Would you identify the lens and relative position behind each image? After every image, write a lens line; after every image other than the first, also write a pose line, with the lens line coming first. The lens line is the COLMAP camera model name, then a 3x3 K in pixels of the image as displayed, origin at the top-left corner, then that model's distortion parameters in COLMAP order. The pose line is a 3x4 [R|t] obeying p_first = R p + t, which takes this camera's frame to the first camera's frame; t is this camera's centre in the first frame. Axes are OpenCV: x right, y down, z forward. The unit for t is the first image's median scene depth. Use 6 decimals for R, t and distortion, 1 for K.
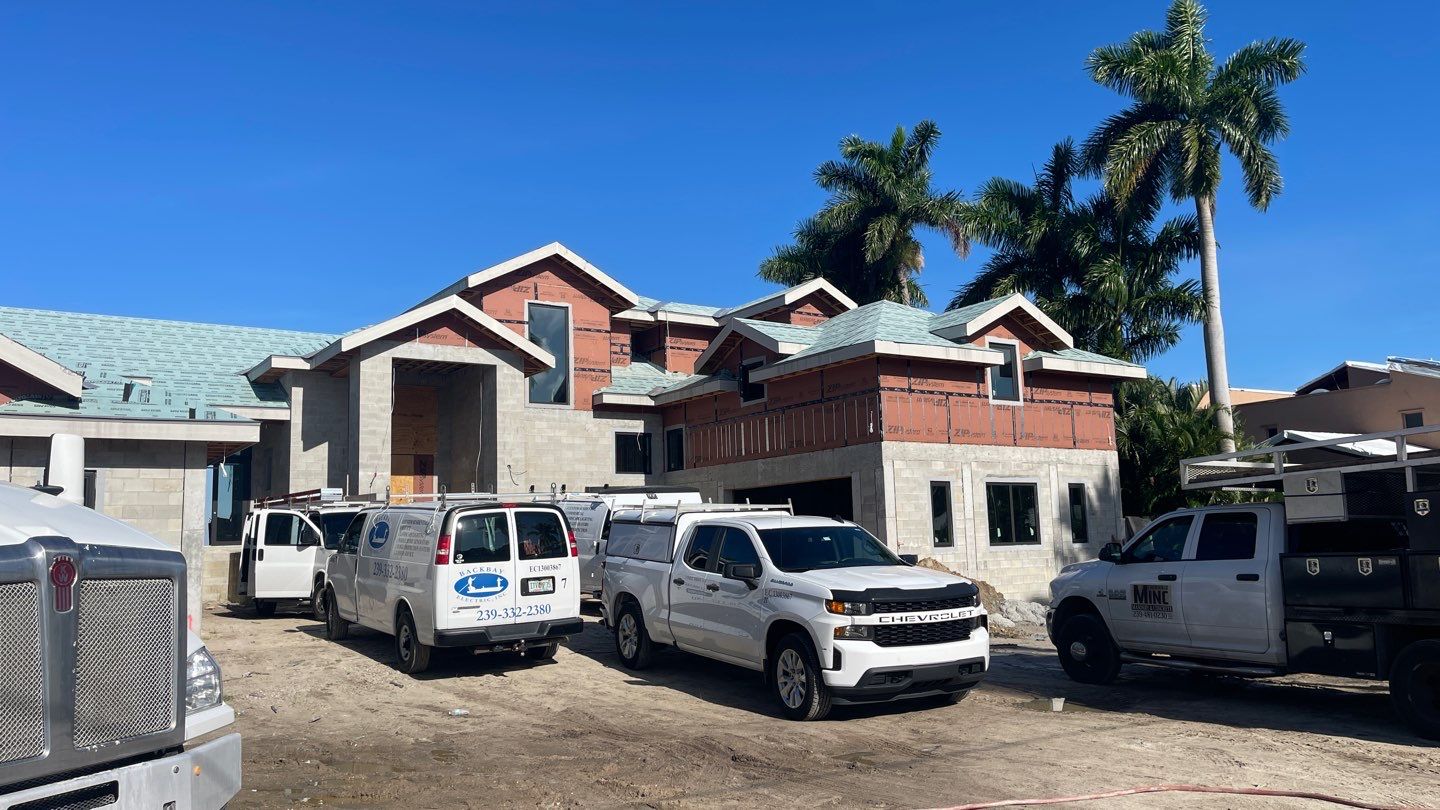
lens RADIAL K [[1079.6, 0, 718.7], [0, 1079.6, 398.9], [0, 0, 1]] dist [0.099666, -0.001512]
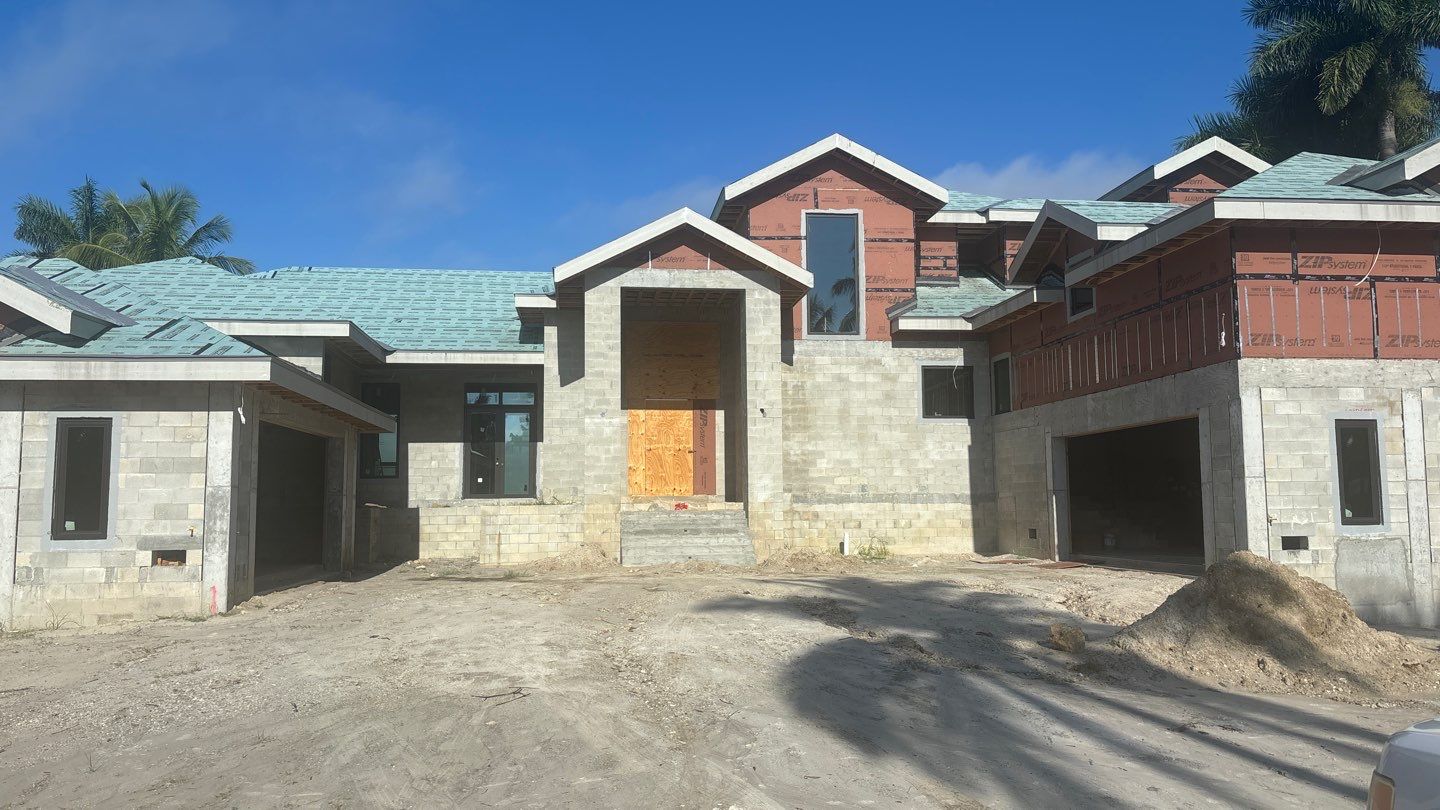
lens RADIAL K [[1069.2, 0, 729.6], [0, 1069.2, 398.2], [0, 0, 1]] dist [0.033297, -0.021042]
pose [[0.890121, -0.025776, -0.454995, 0.153206], [0.045897, 0.998393, 0.033230, 0.024540], [0.453407, -0.050461, 0.889874, 0.265745]]
